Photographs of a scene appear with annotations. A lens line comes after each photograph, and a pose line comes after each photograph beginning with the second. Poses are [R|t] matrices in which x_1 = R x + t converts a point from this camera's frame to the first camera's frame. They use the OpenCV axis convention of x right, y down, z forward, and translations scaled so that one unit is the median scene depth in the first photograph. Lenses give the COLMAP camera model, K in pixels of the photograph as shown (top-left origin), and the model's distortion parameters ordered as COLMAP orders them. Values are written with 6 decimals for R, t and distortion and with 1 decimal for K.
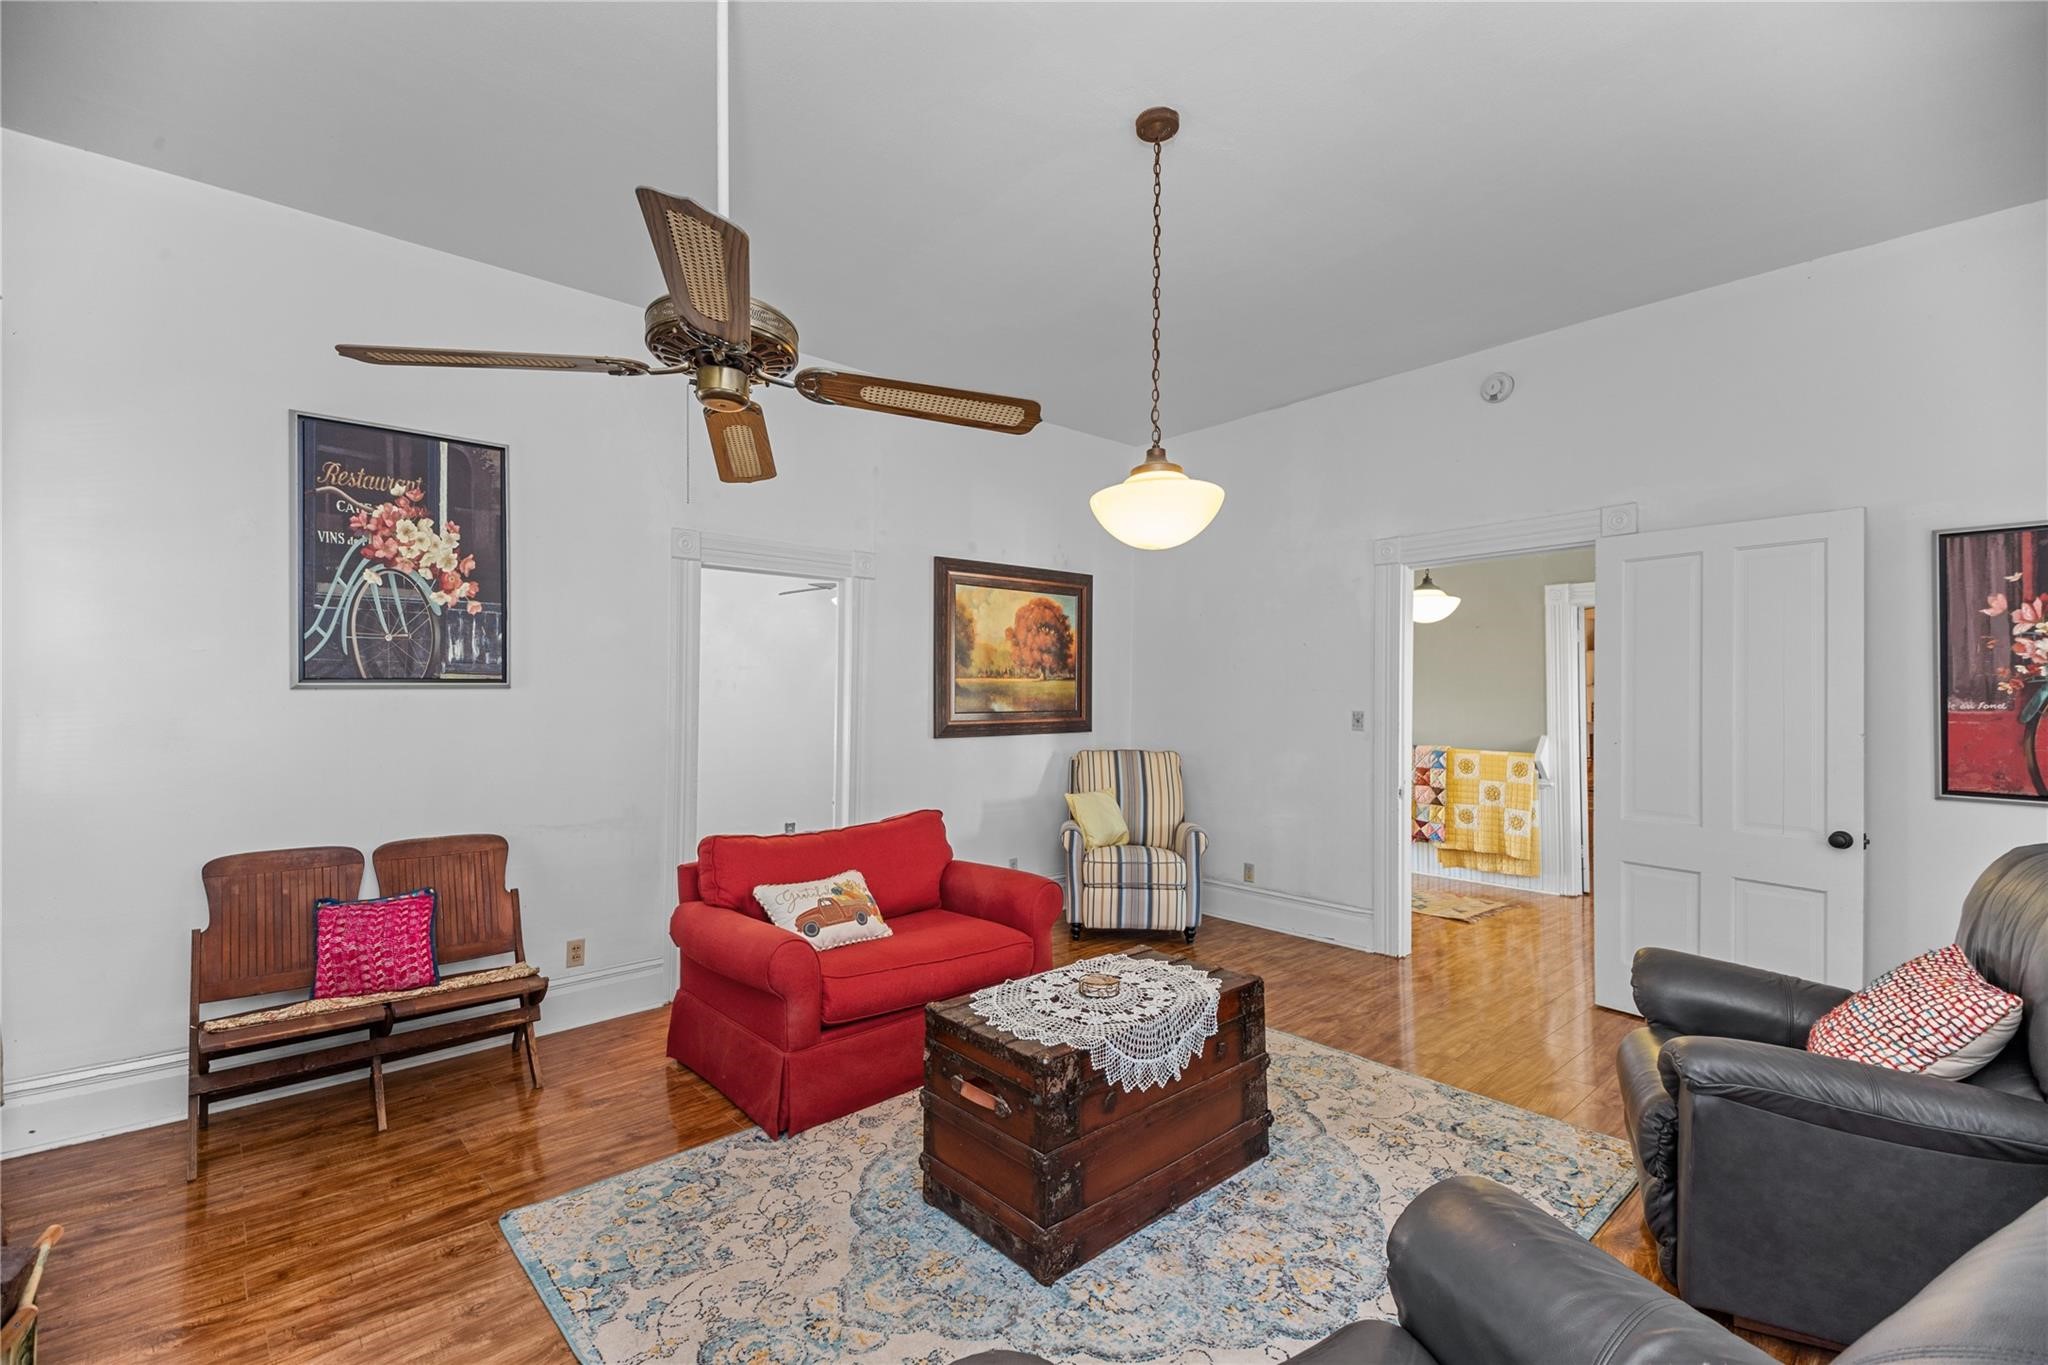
lens RADIAL K [[915.3, 0, 1017.8], [0, 915.3, 693.5], [0, 0, 1]] dist [0.016286, -0.001204]
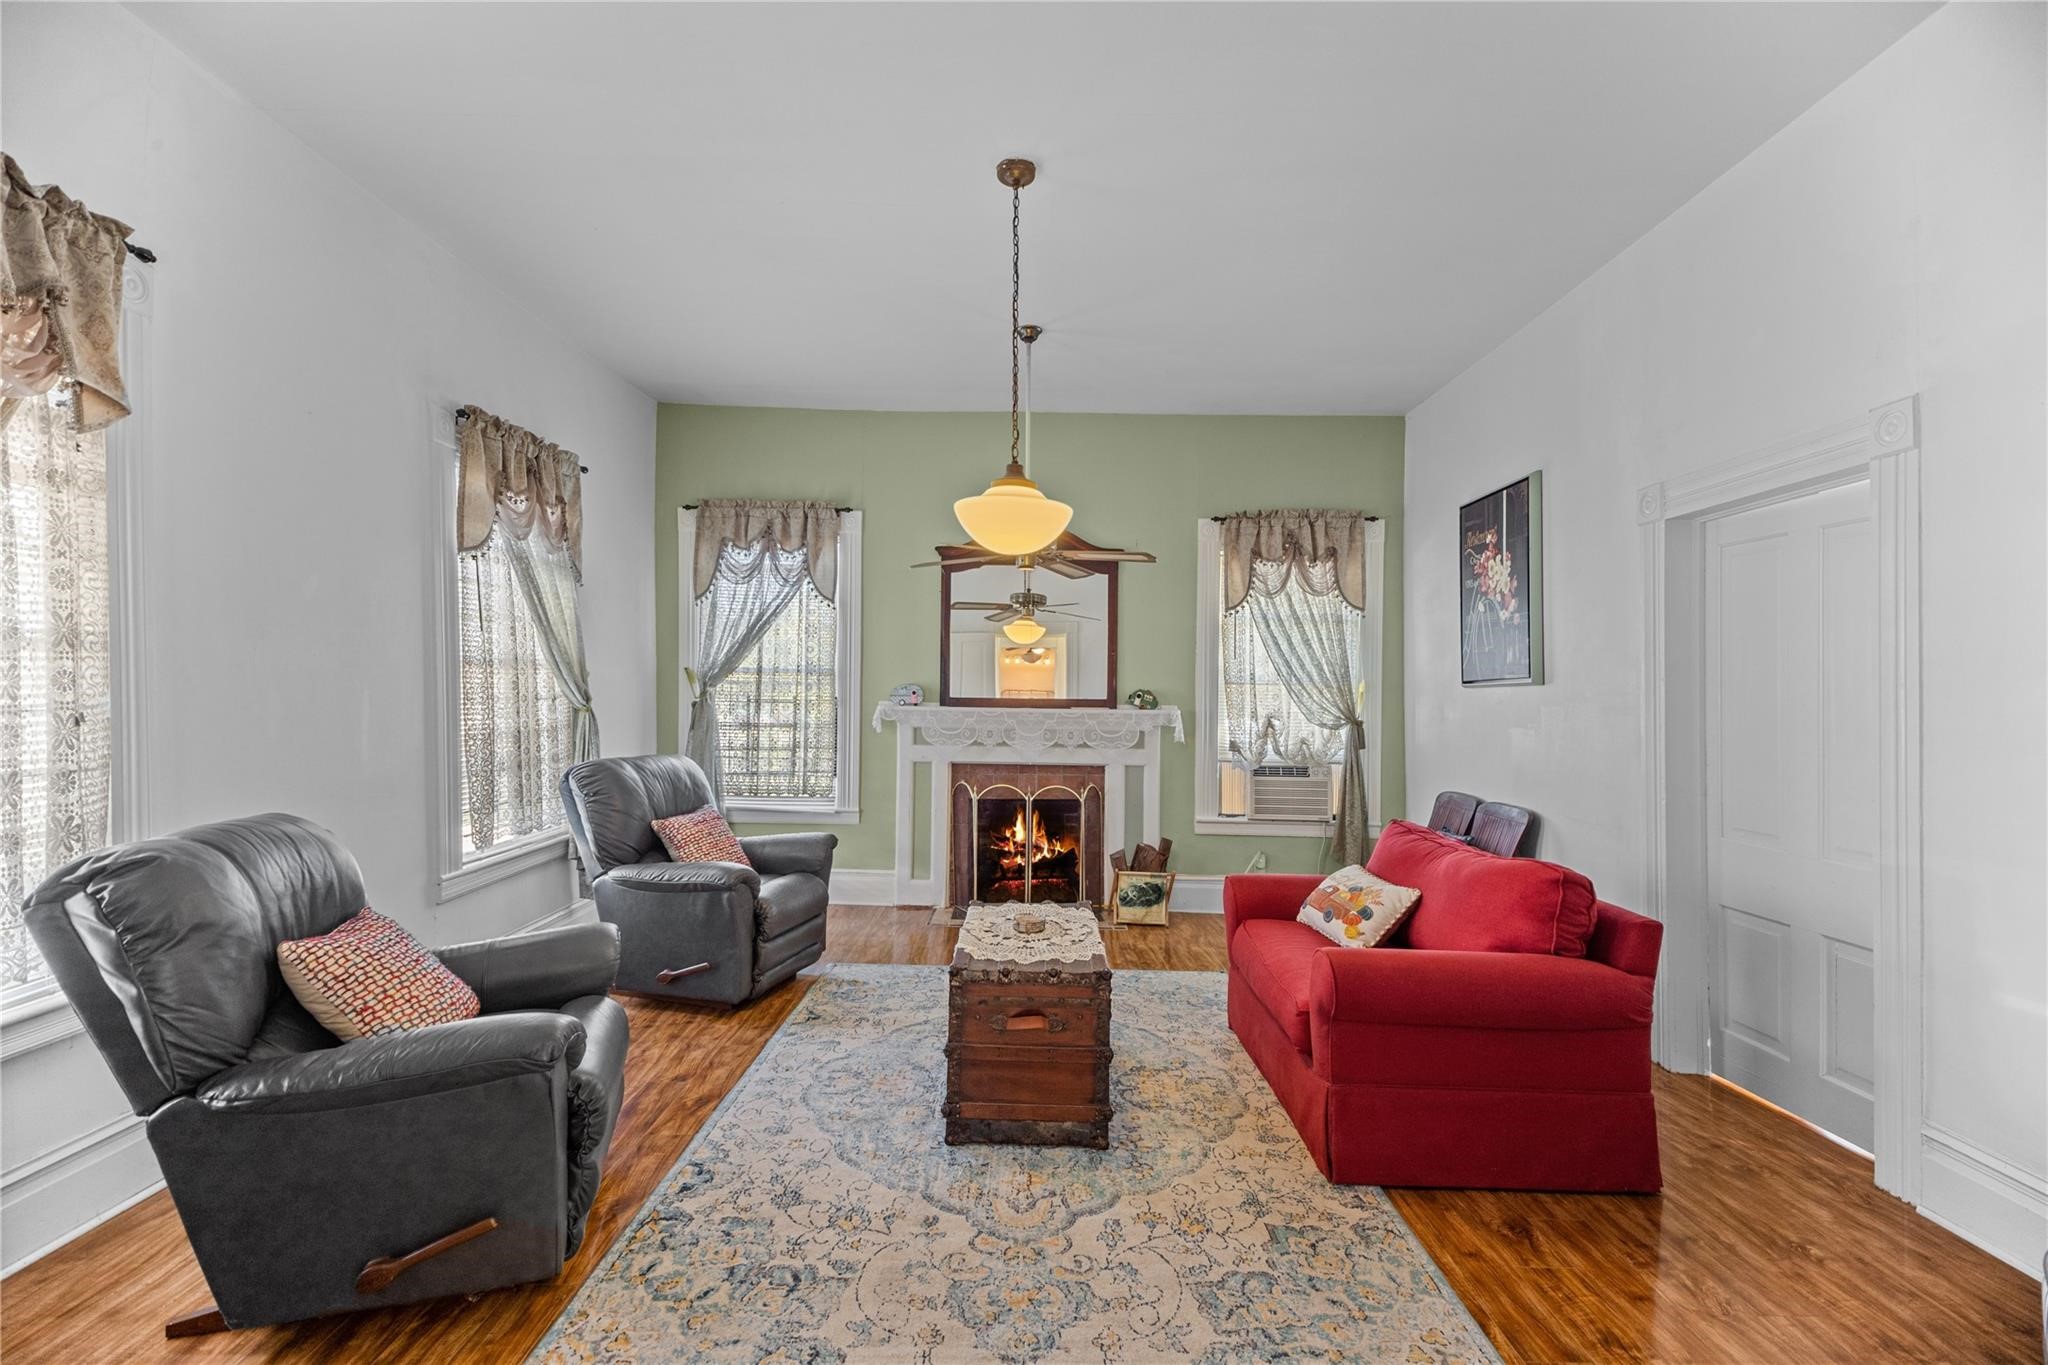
lens RADIAL K [[915.3, 0, 1009.7], [0, 915.3, 687.4], [0, 0, 1]] dist [0.016286, -0.001204]
pose [[-0.691727, -0.008907, -0.722104, 0.787716], [-0.005395, 0.999960, -0.007167, 0.009031], [0.722139, -0.001062, -0.691747, 1.444883]]
